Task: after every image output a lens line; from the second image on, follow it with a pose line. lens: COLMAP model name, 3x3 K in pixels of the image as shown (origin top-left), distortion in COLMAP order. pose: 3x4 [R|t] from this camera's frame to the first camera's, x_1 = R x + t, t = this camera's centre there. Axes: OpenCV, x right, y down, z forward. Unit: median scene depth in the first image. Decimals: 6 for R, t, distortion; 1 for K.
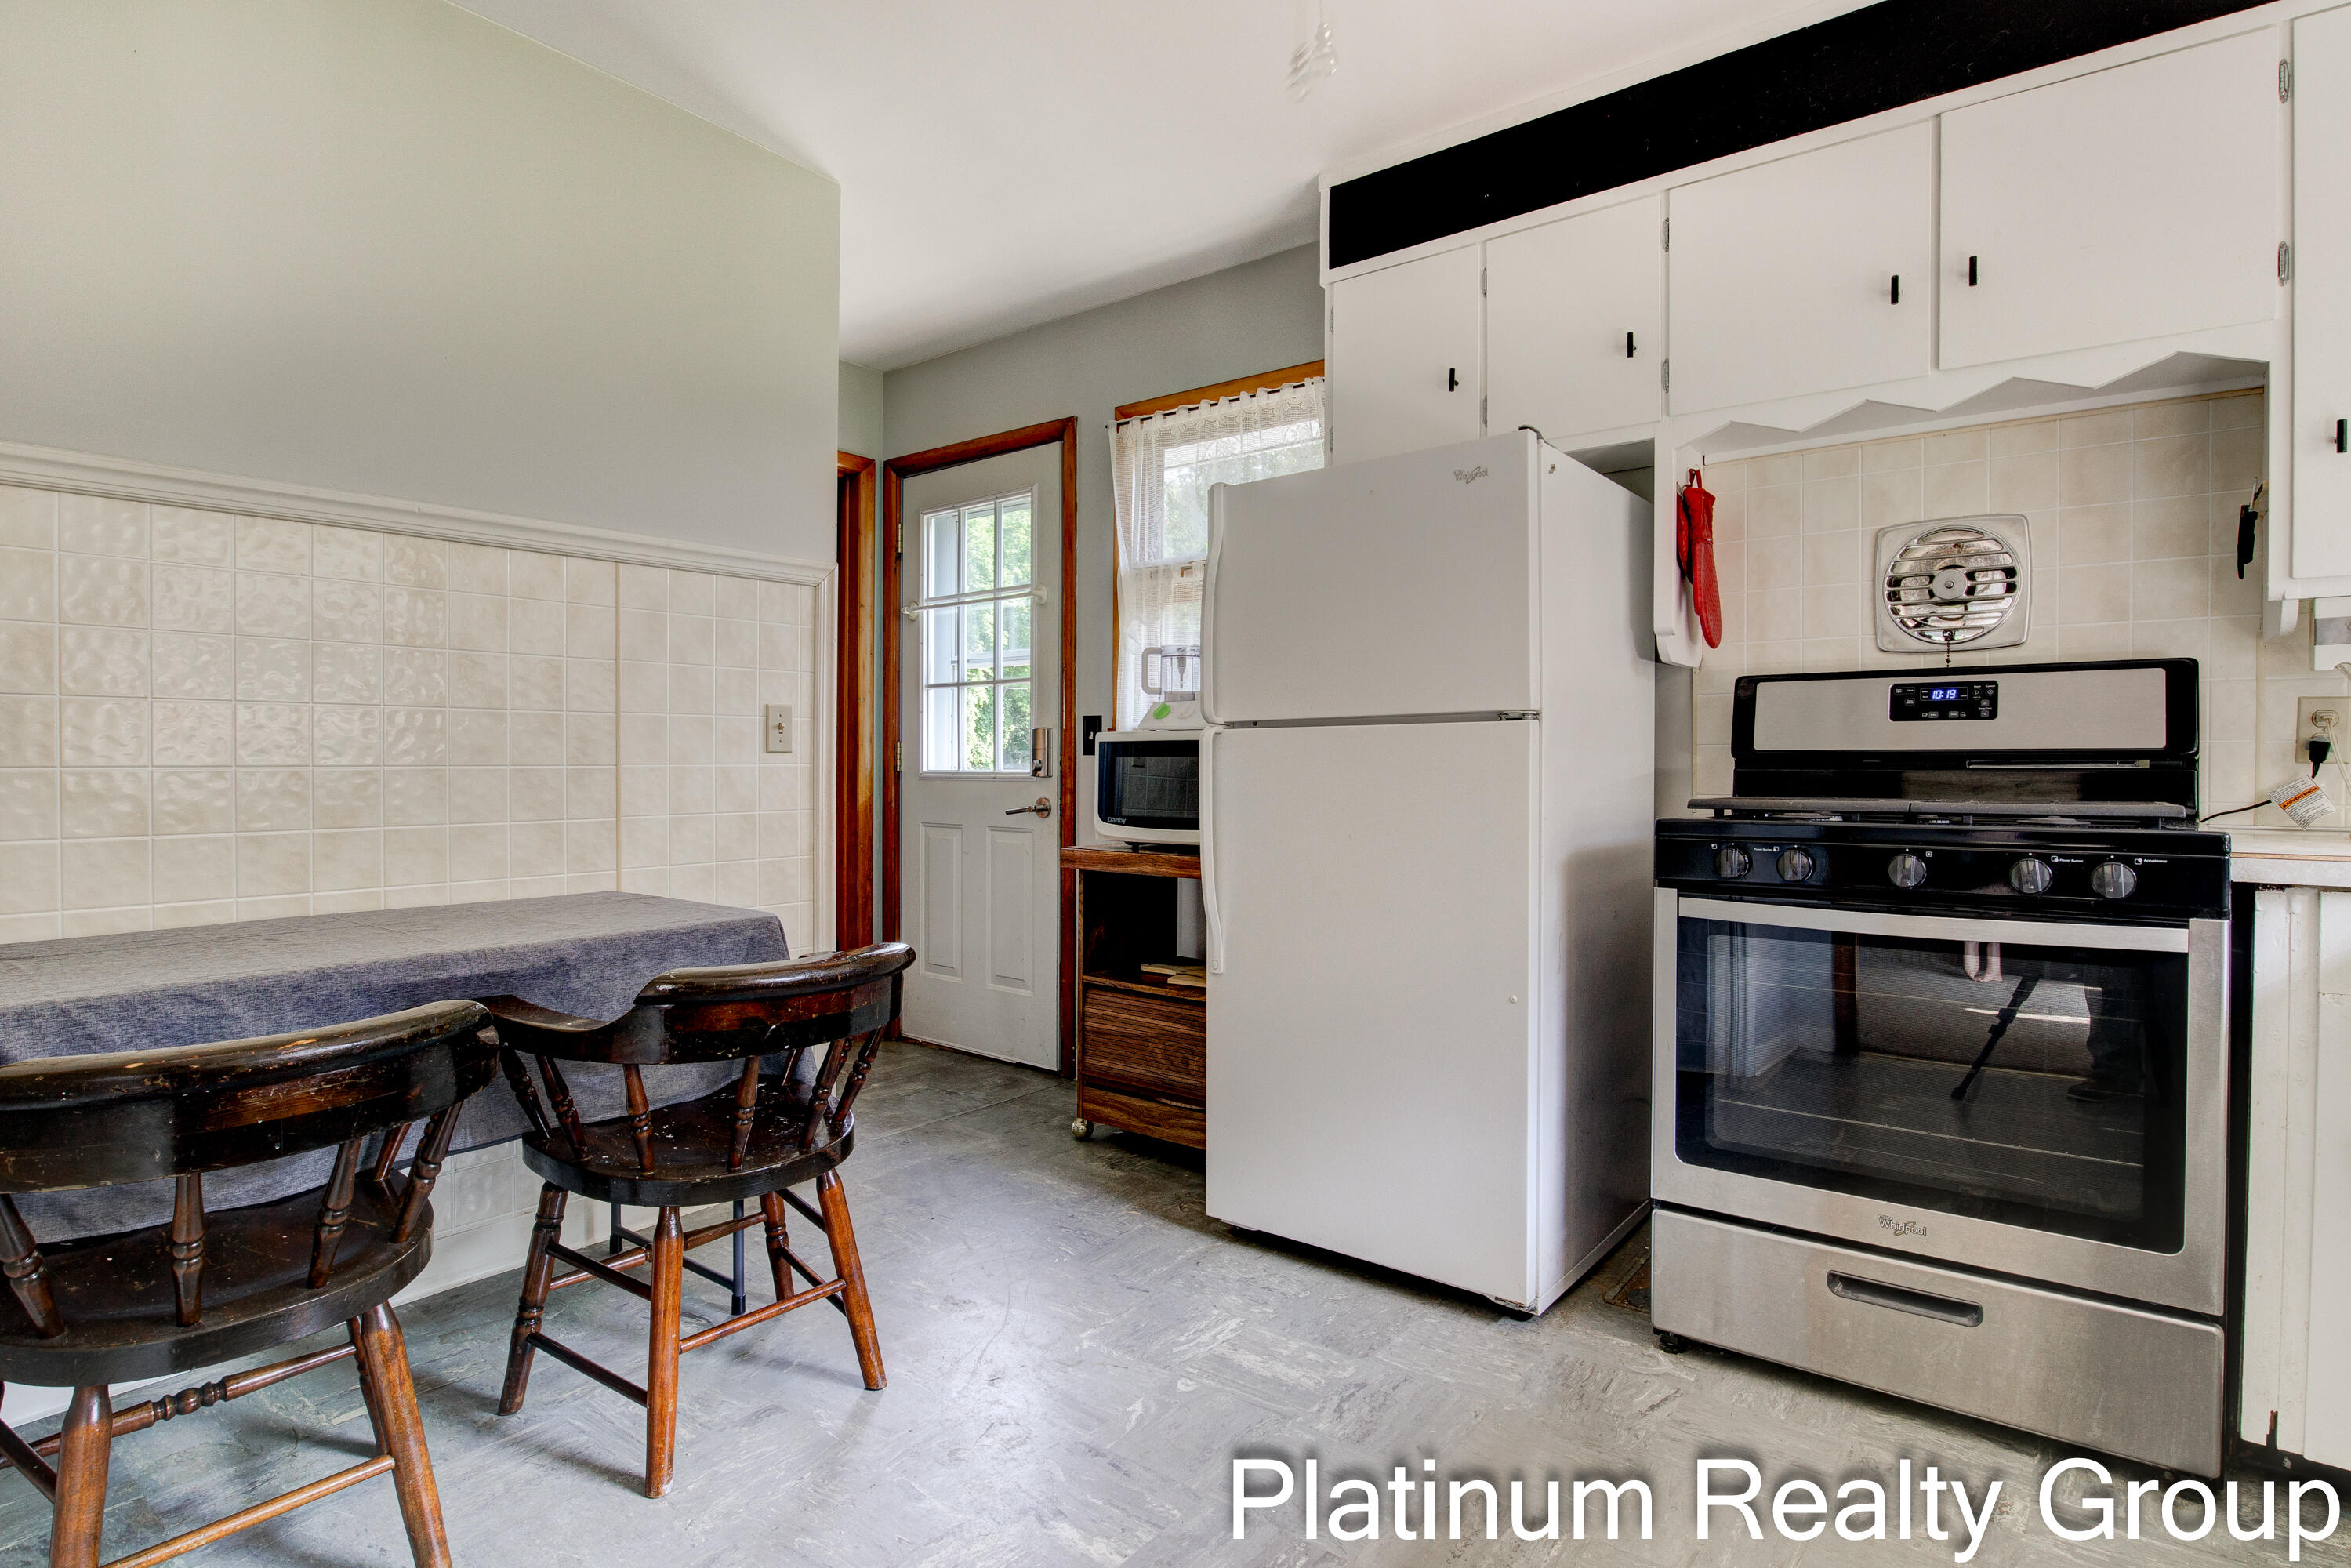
lens RADIAL K [[1201.8, 0, 1179.6], [0, 1201.8, 773.3], [0, 0, 1]] dist [-0.031228, 0.009062]
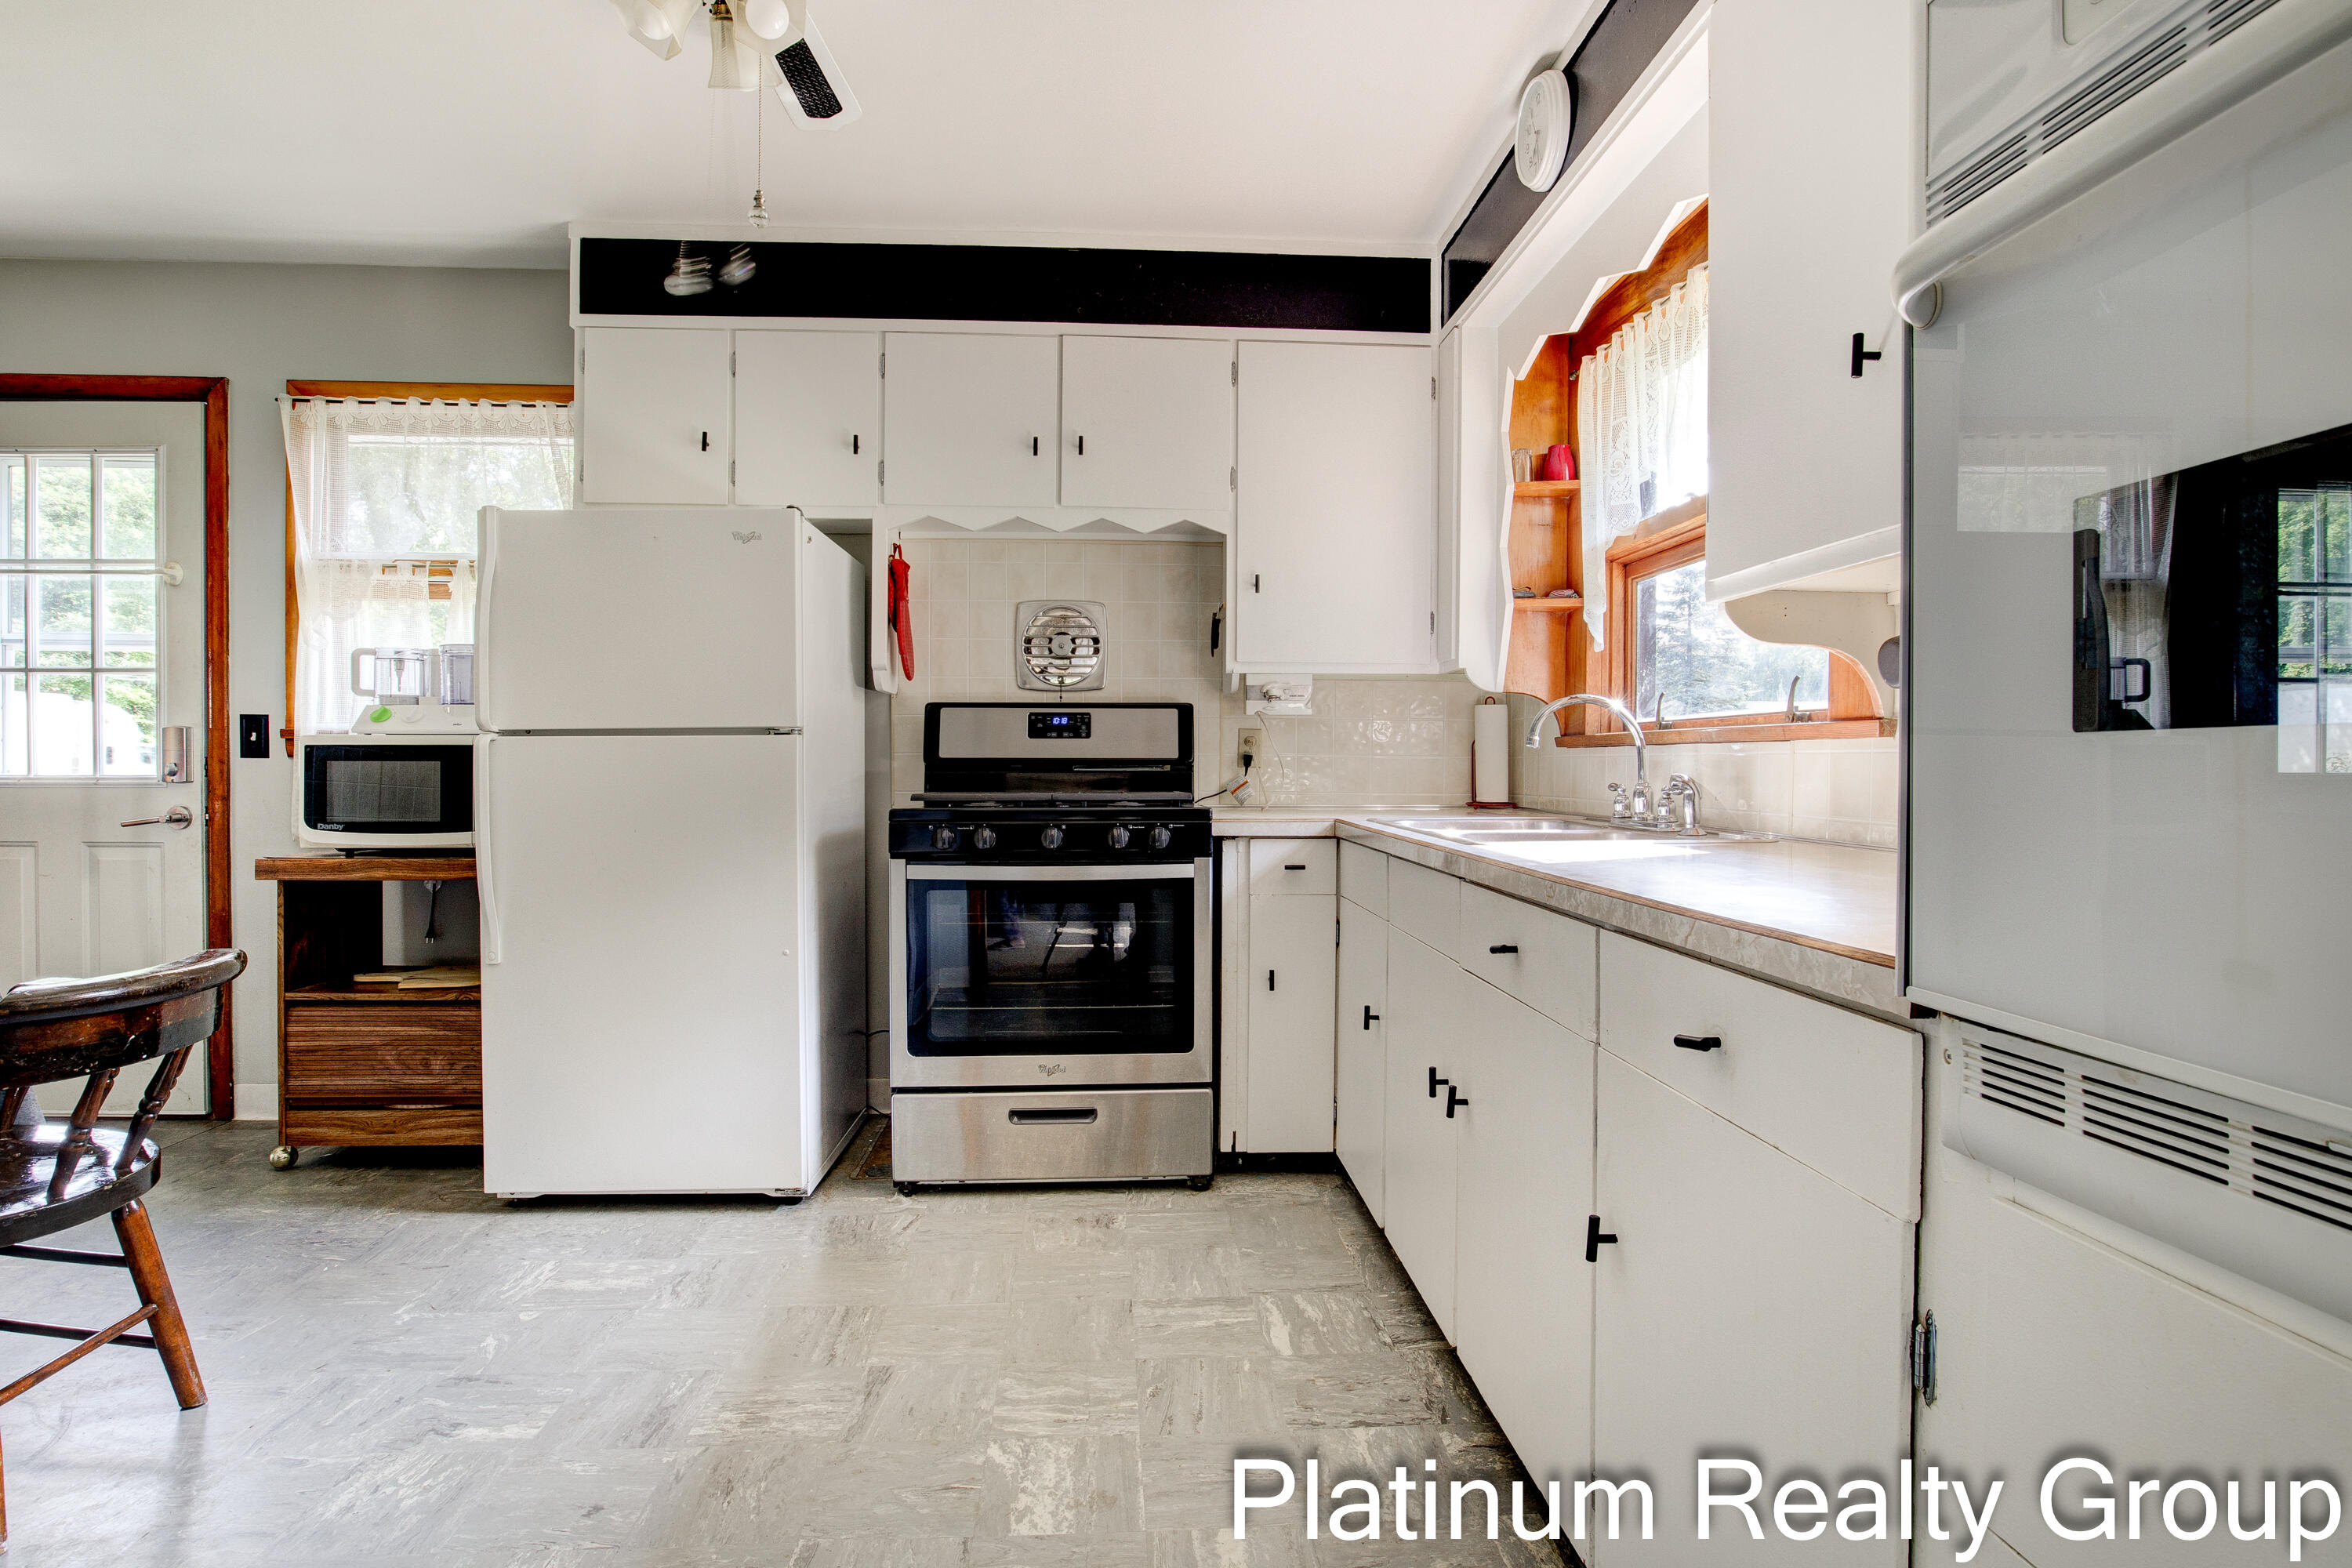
lens RADIAL K [[1202.3, 0, 1180.1], [0, 1202.3, 773.3], [0, 0, 1]] dist [-0.031228, 0.009062]
pose [[0.751934, -0.006015, 0.659211, -0.223235], [0.004611, 0.999982, 0.003864, -0.005726], [-0.659222, 0.000134, 0.751948, -0.217011]]
